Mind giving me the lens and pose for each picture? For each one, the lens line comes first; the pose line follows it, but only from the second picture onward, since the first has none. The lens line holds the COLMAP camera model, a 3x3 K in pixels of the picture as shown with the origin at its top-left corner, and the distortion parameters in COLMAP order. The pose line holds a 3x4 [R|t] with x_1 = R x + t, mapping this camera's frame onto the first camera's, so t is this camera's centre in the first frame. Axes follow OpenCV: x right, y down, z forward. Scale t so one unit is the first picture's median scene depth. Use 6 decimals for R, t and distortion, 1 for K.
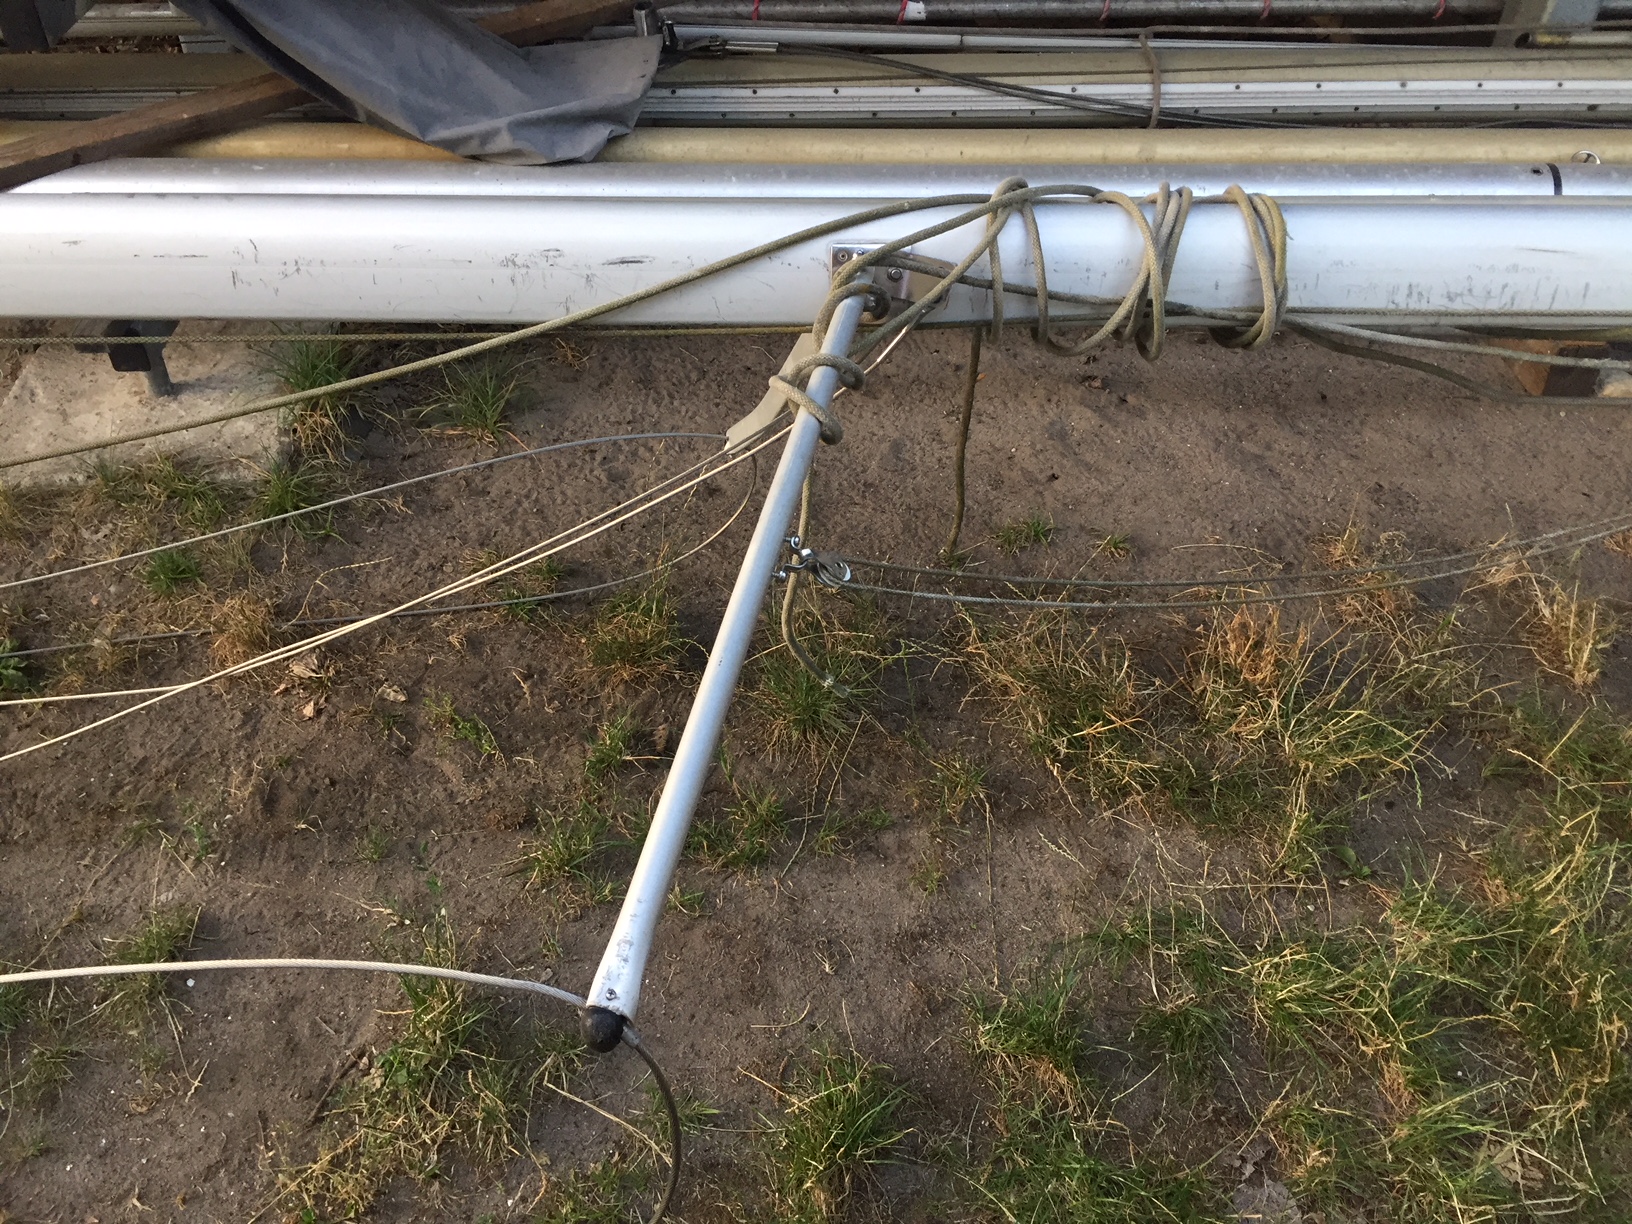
lens RADIAL K [[1374.1, 0, 819.0], [0, 1374.1, 610.1], [0, 0, 1]] dist [0.069419, -0.083485]
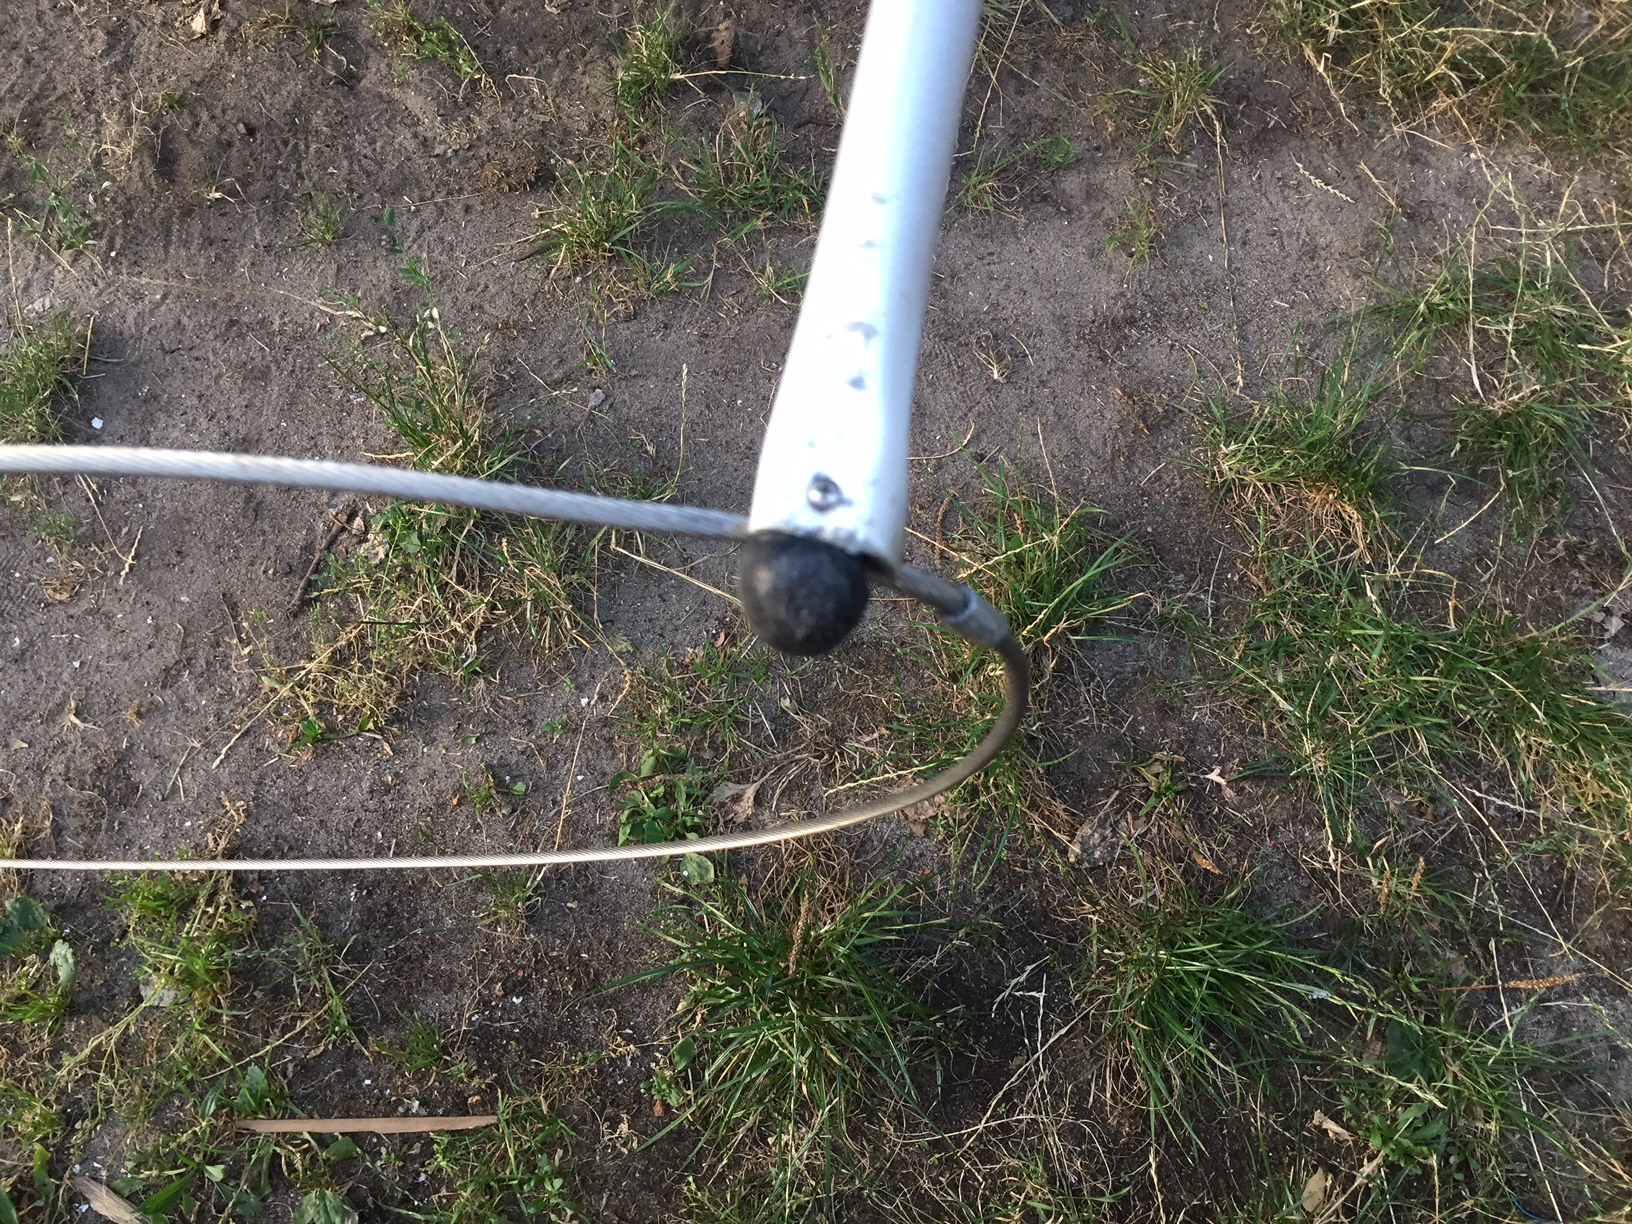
lens RADIAL K [[1374.1, 0, 818.6], [0, 1374.1, 616.3], [0, 0, 1]] dist [0.069419, -0.083485]
pose [[0.998889, -0.033583, -0.033052, -0.064756], [0.044297, 0.908404, 0.415740, 0.078335], [0.016062, -0.416743, 0.908883, 0.318891]]
